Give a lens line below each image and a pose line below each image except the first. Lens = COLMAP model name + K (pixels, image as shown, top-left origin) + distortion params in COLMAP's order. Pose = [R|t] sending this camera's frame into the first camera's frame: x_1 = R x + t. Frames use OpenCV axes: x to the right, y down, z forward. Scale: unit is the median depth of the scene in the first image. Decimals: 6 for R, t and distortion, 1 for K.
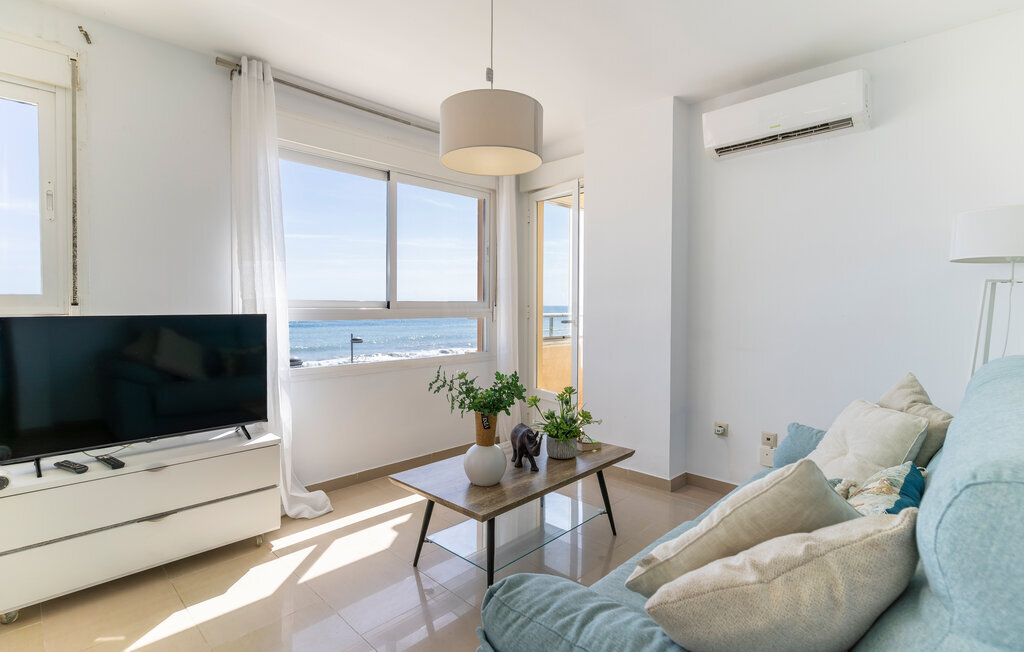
lens RADIAL K [[495.8, 0, 510.9], [0, 495.8, 322.5], [0, 0, 1]] dist [0.000988, 0.001279]
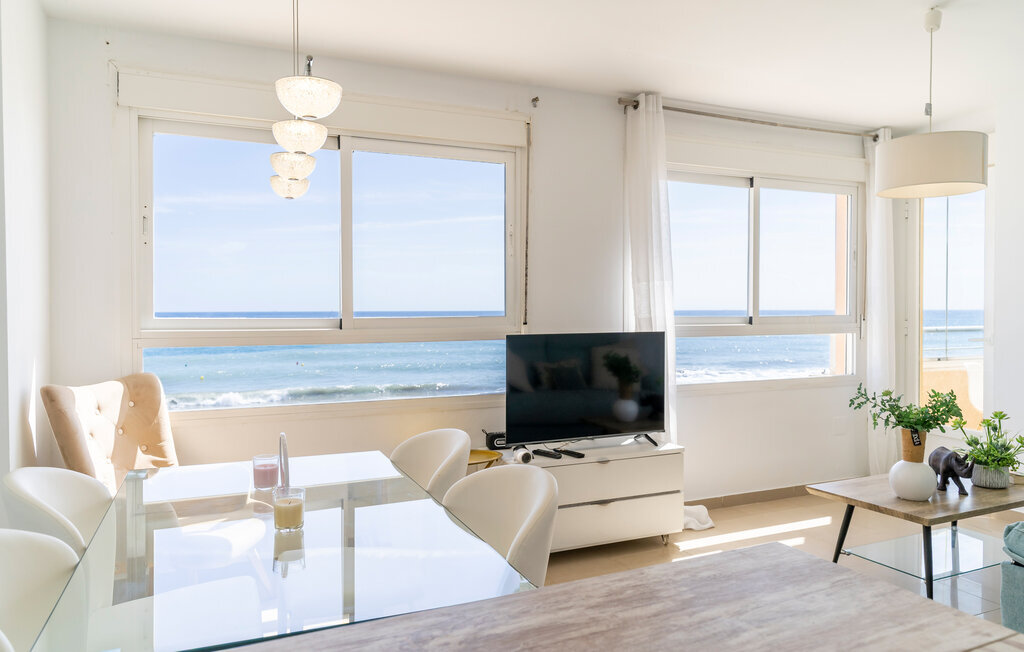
lens RADIAL K [[726.7, 0, 512.5], [0, 726.7, 326.3], [0, 0, 1]] dist [0.009992, -0.000897]
pose [[0.935697, 0.000952, -0.352804, -0.260626], [-0.005183, 0.999926, -0.011046, -0.009843], [0.352767, 0.012164, 0.935632, -0.619767]]
